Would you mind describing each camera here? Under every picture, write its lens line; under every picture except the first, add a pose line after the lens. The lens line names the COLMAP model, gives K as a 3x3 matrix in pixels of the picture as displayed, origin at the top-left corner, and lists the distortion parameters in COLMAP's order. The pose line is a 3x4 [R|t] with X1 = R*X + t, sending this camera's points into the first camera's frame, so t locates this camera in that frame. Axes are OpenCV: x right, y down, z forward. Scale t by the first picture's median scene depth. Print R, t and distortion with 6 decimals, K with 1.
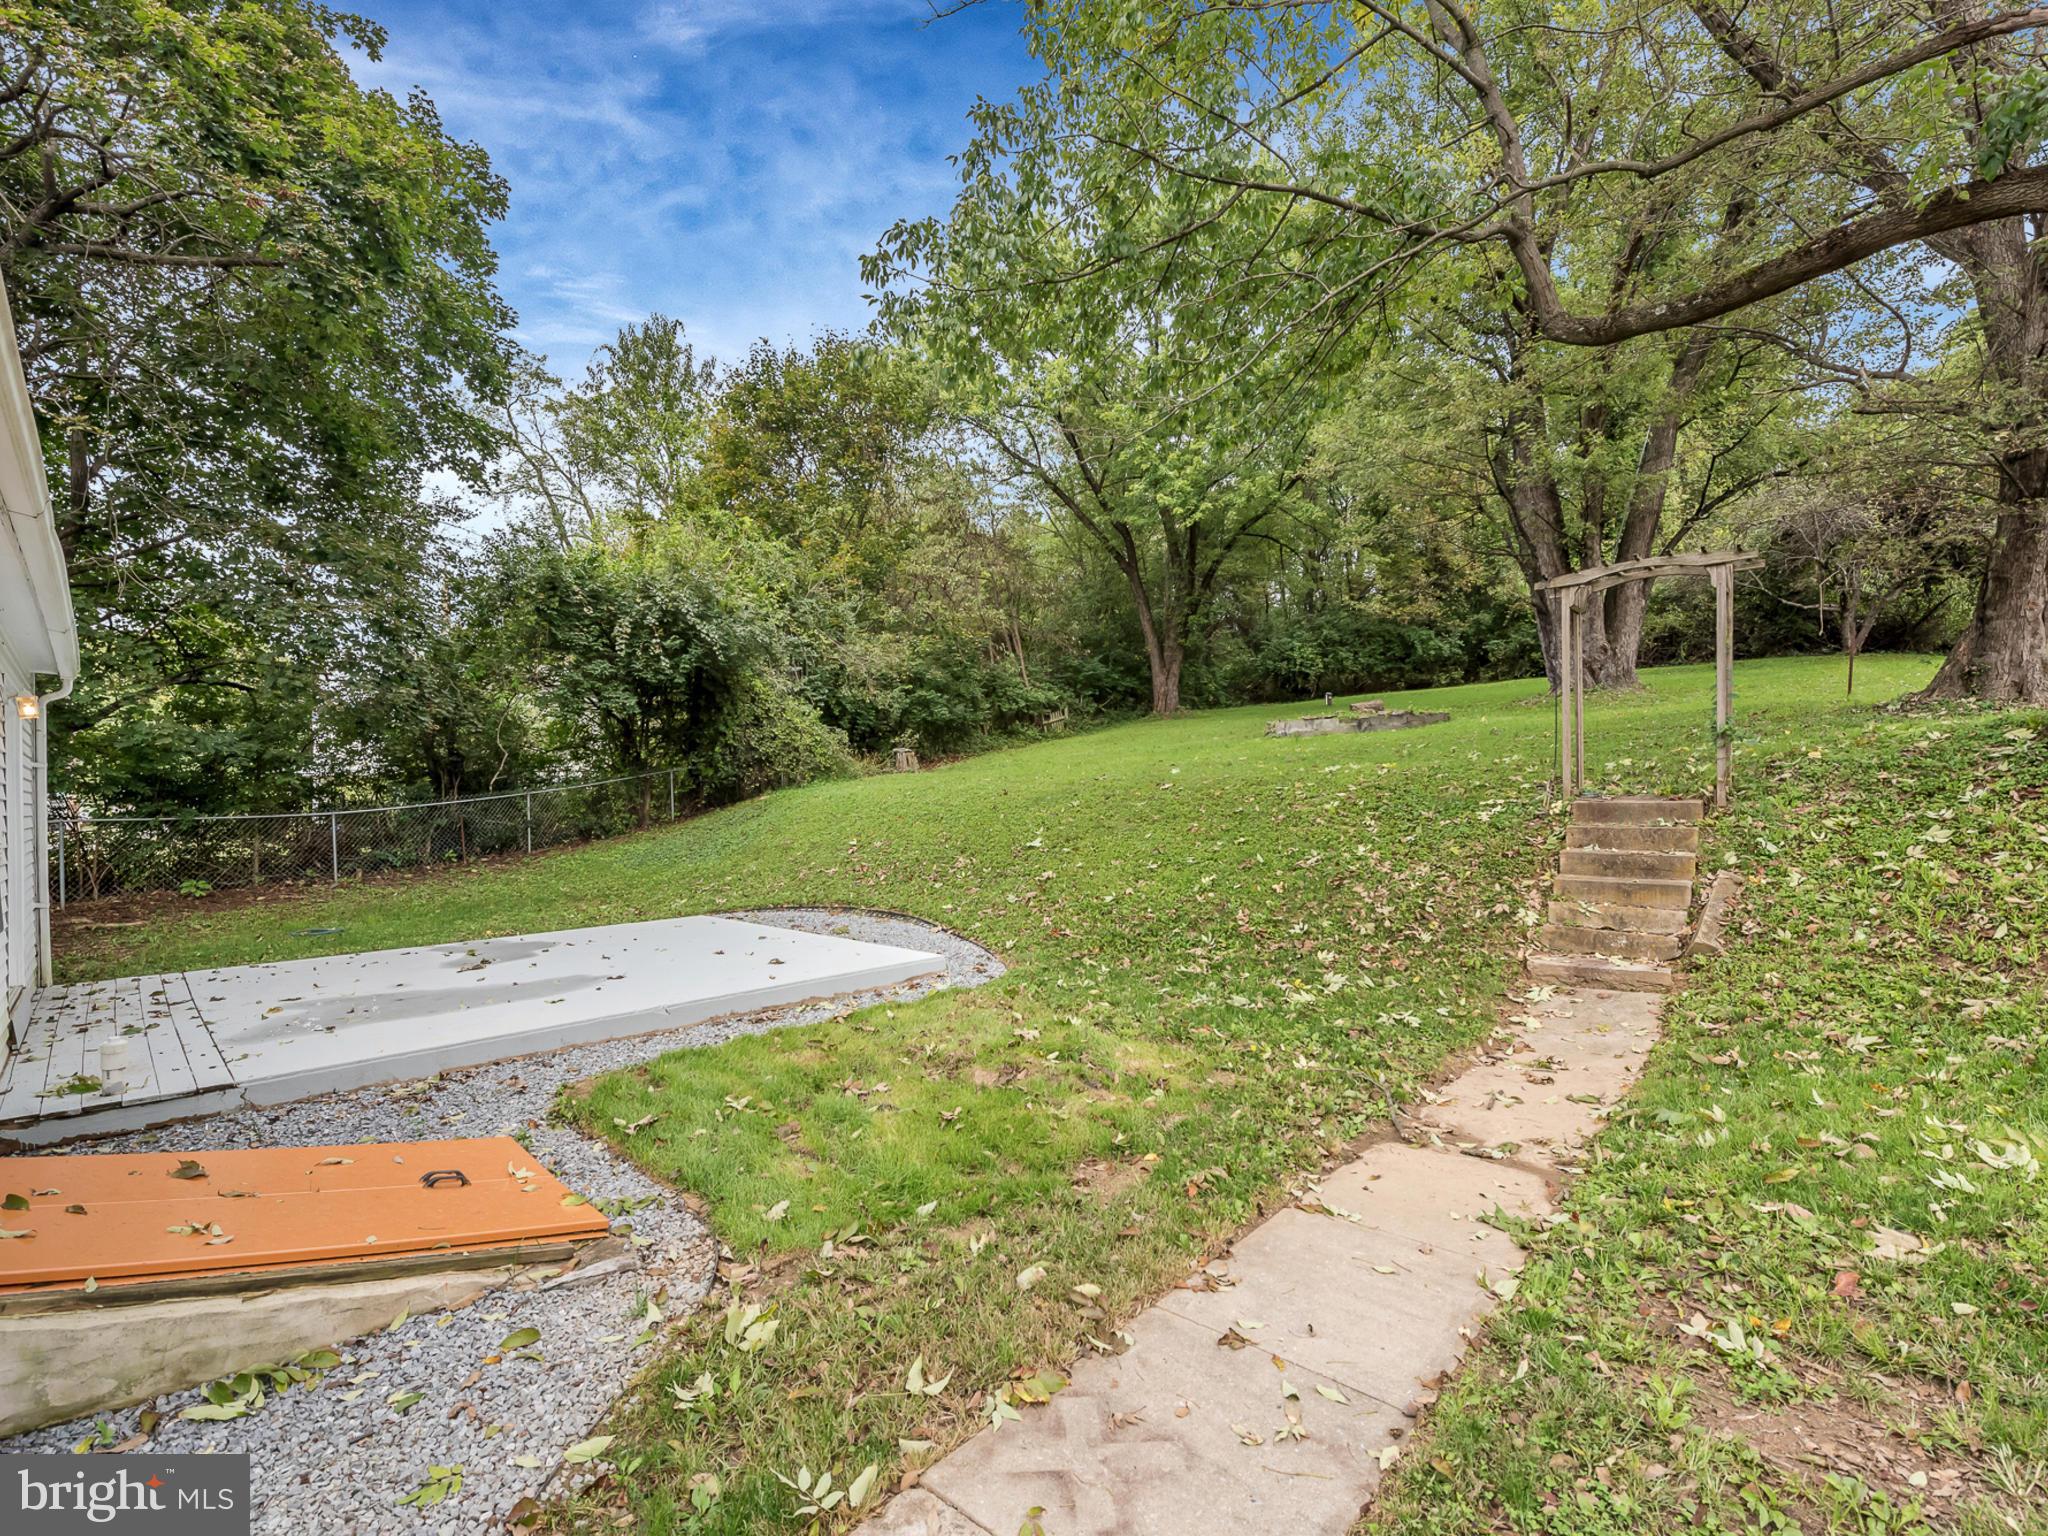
lens RADIAL K [[928.4, 0, 1017.1], [0, 928.4, 763.0], [0, 0, 1]] dist [0.002649, 0.000156]
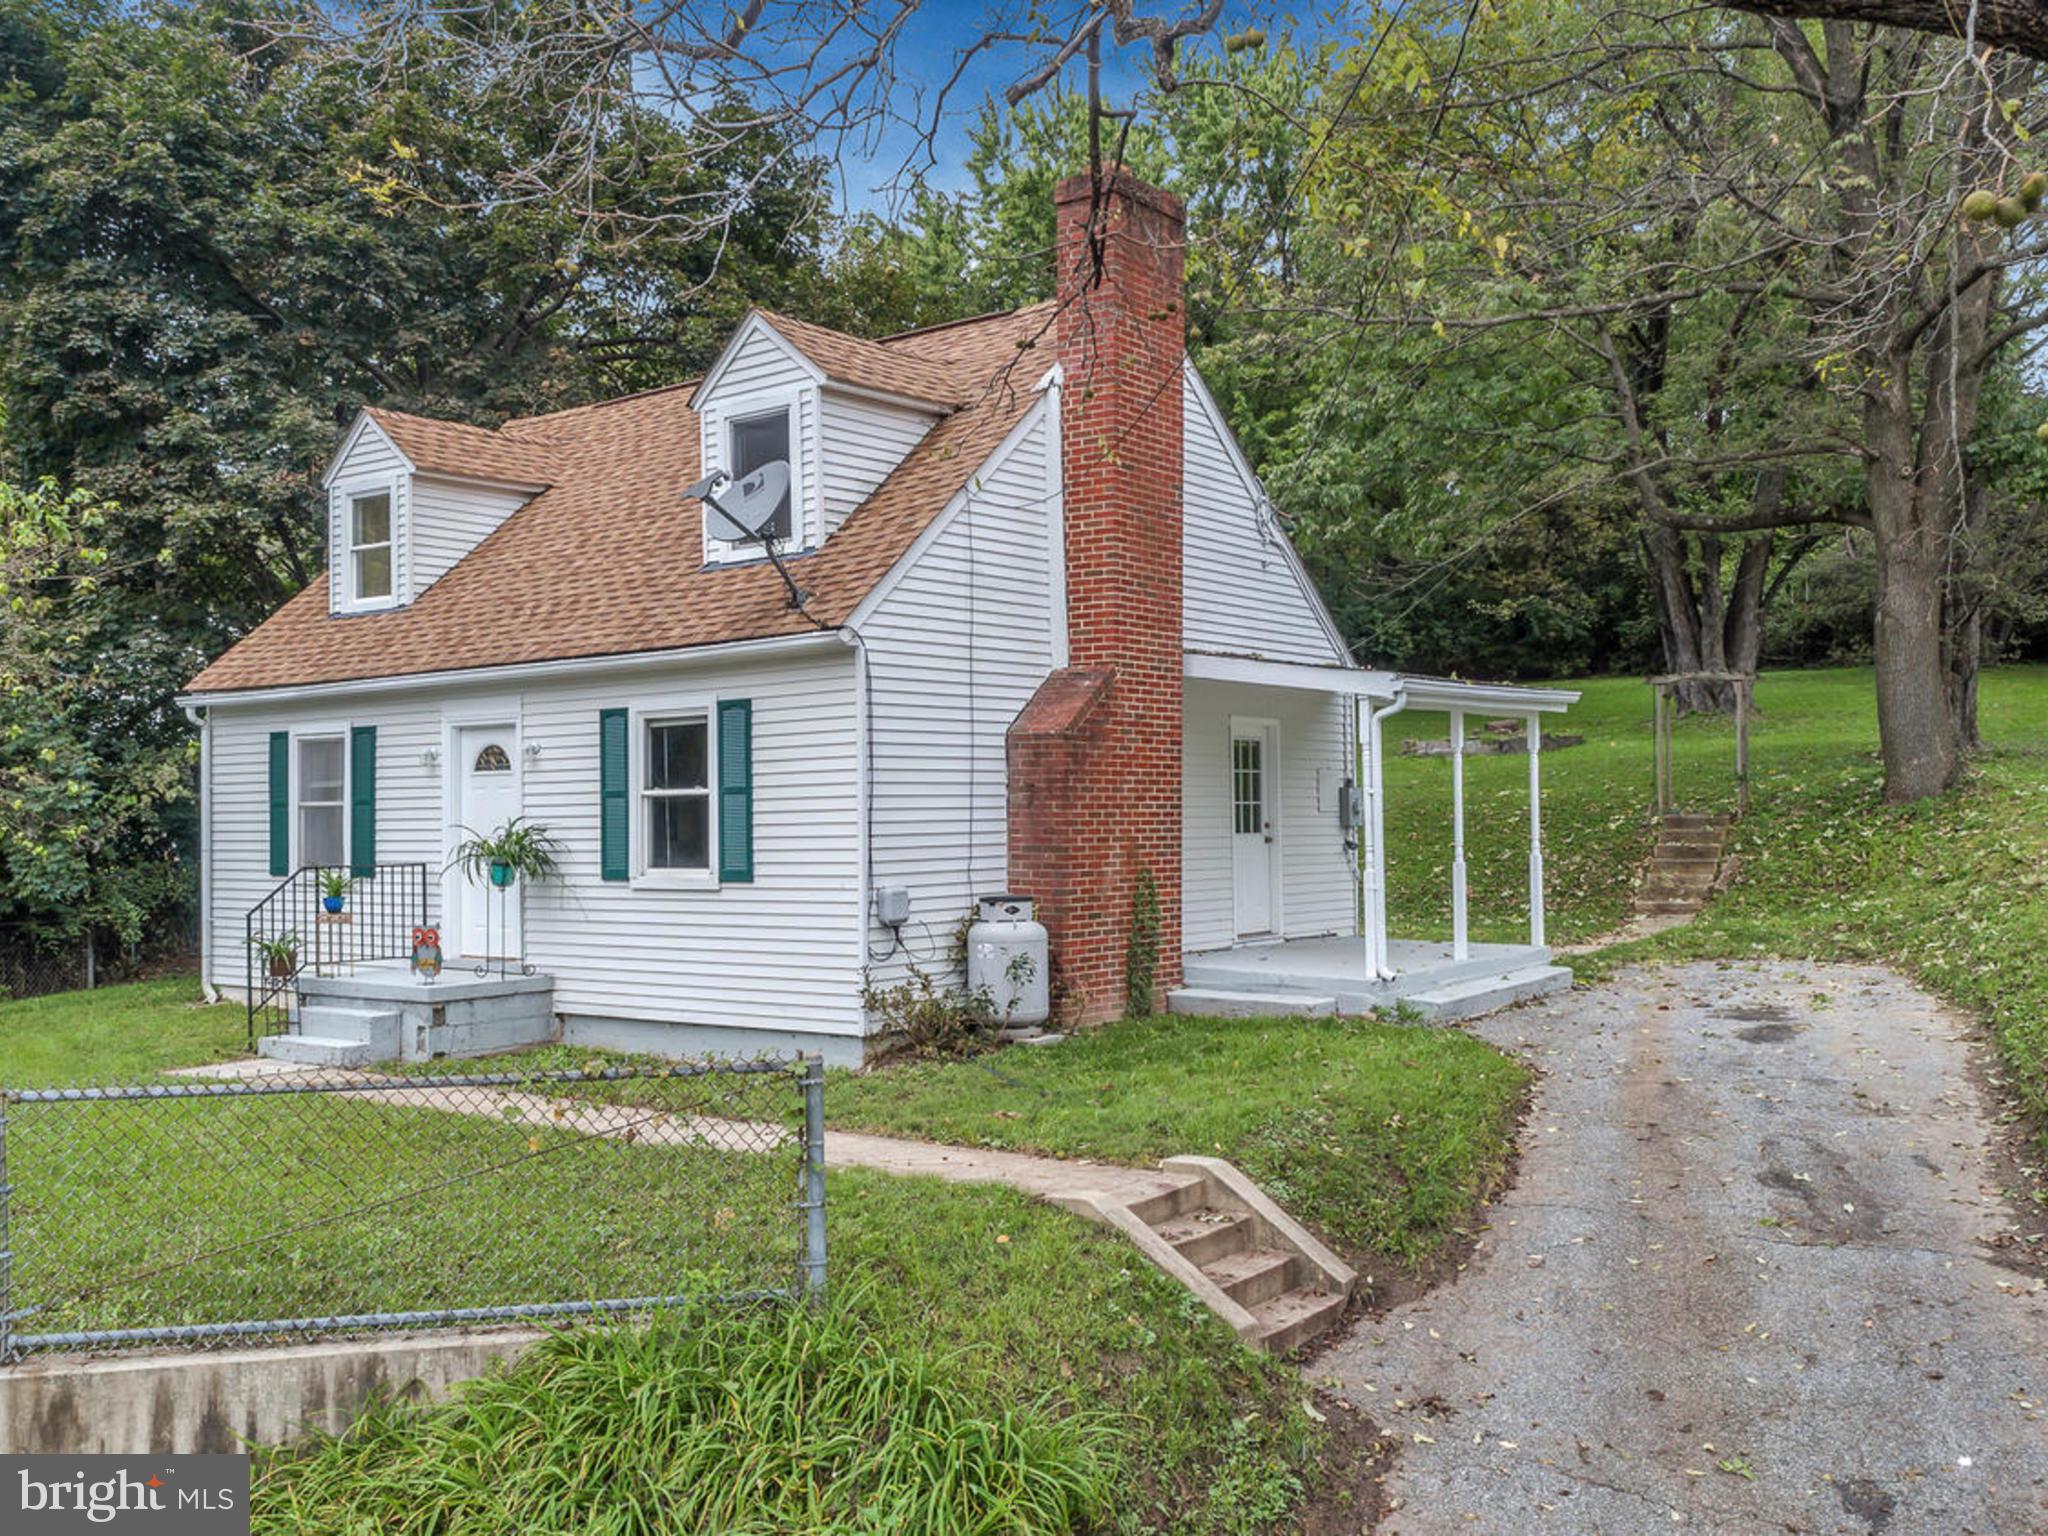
lens RADIAL K [[1852.5, 0, 1023.2], [0, 1852.5, 703.5], [0, 0, 1]] dist [-0.010304, -0.023625]
pose [[0.987897, 0.013845, 0.154492, -0.830352], [-0.009166, 0.999479, -0.030958, -0.037815], [-0.154840, 0.029168, 0.987509, -1.664956]]
